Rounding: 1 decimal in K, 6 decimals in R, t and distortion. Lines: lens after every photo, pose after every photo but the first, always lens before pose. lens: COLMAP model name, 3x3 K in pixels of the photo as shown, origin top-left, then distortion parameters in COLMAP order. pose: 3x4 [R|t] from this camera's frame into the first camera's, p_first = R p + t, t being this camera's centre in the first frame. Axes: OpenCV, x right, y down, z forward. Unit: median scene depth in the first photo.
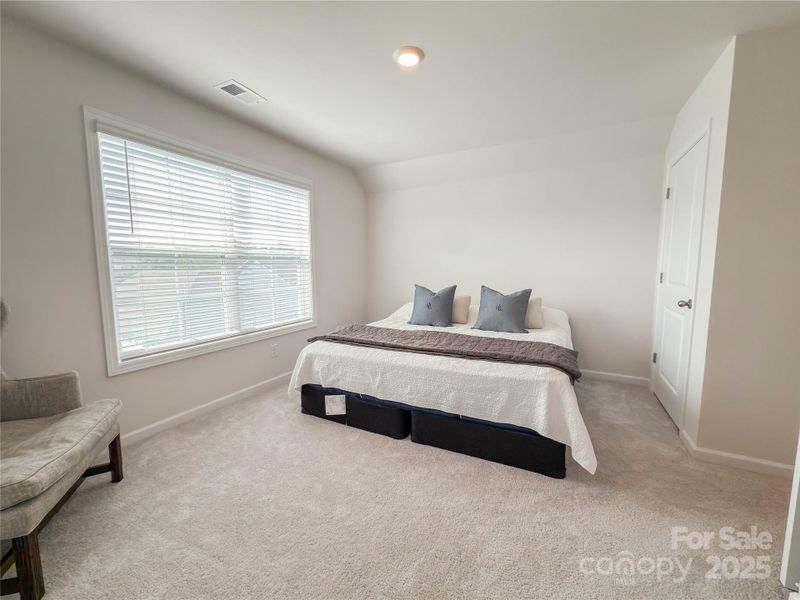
lens RADIAL K [[322.2, 0, 388.2], [0, 322.2, 299.8], [0, 0, 1]] dist [0.001150, 0.000243]
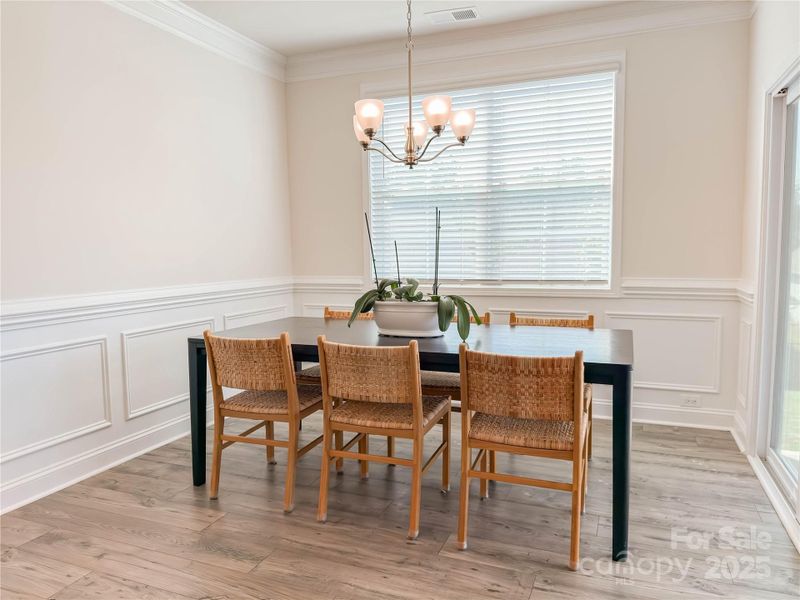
lens RADIAL K [[568.2, 0, 400.0], [0, 568.2, 300.0], [0, 0, 1]] dist [0.078910, -0.113877]
pose [[0.119528, 0.074879, -0.990003, 0.810138], [-0.104247, 0.992586, 0.062488, 0.060718], [0.987343, 0.095736, 0.126448, 0.516958]]
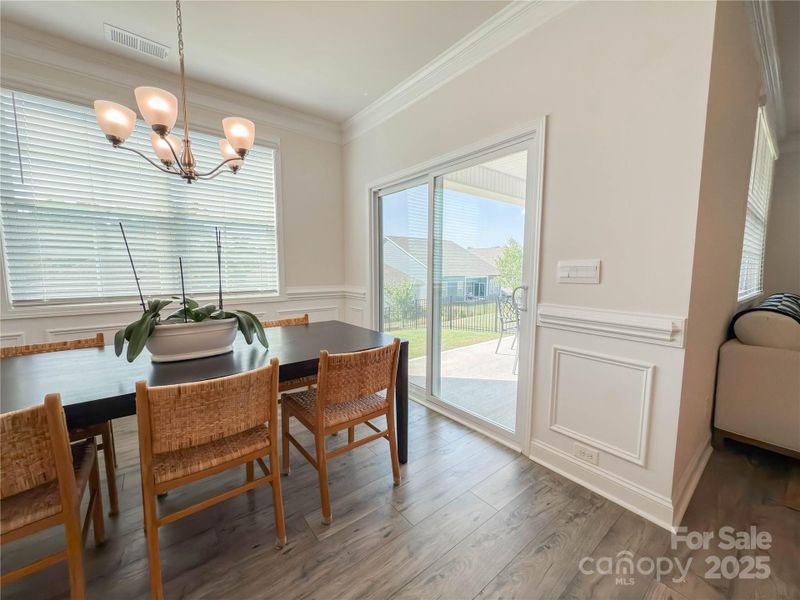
lens RADIAL K [[321.2, 0, 400.0], [0, 321.2, 300.0], [0, 0, 1]] dist [-0.000659, -0.000156]
pose [[0.926221, 0.028429, -0.375908, 0.428854], [-0.035546, 0.999296, -0.012010, 0.078534], [0.375302, 0.024486, 0.926579, 0.322117]]
